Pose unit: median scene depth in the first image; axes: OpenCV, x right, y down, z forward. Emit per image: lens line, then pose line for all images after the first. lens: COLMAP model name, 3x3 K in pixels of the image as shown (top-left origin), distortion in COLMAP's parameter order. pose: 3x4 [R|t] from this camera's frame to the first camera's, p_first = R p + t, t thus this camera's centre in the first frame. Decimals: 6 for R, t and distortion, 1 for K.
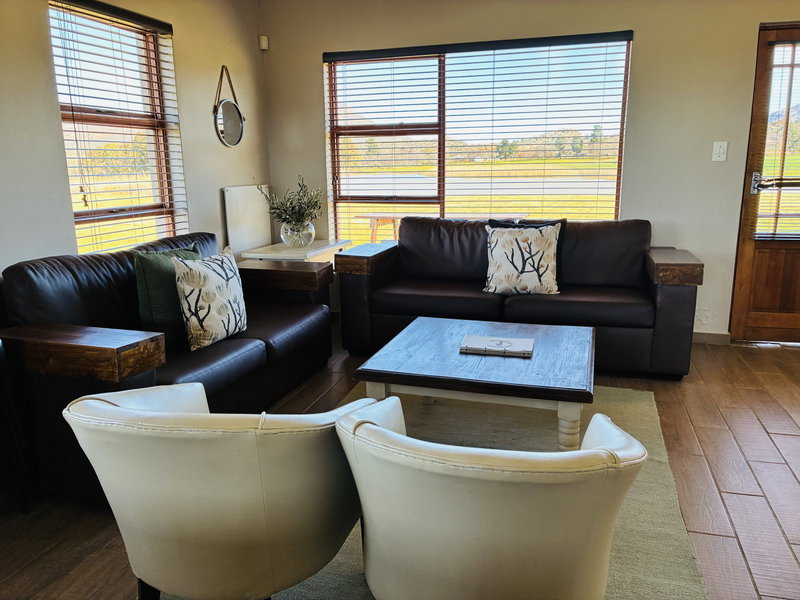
lens RADIAL K [[620.3, 0, 399.6], [0, 620.3, 298.4], [0, 0, 1]] dist [0.011094, 0.003744]
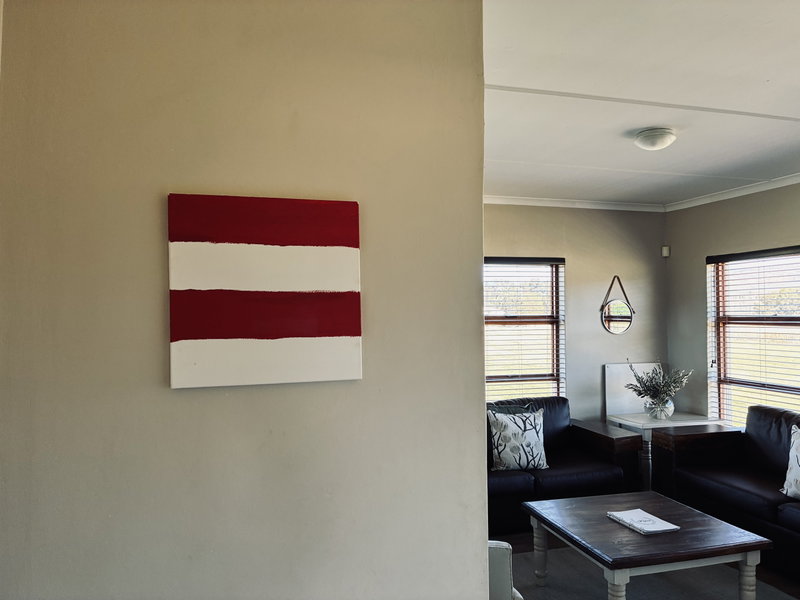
lens RADIAL K [[620.3, 0, 399.8], [0, 620.3, 303.2], [0, 0, 1]] dist [0.011094, 0.003744]
pose [[0.509980, -0.004059, -0.860177, 0.698042], [-0.176015, 0.978337, -0.108972, -0.091978], [0.841985, 0.206977, 0.498218, -0.068598]]
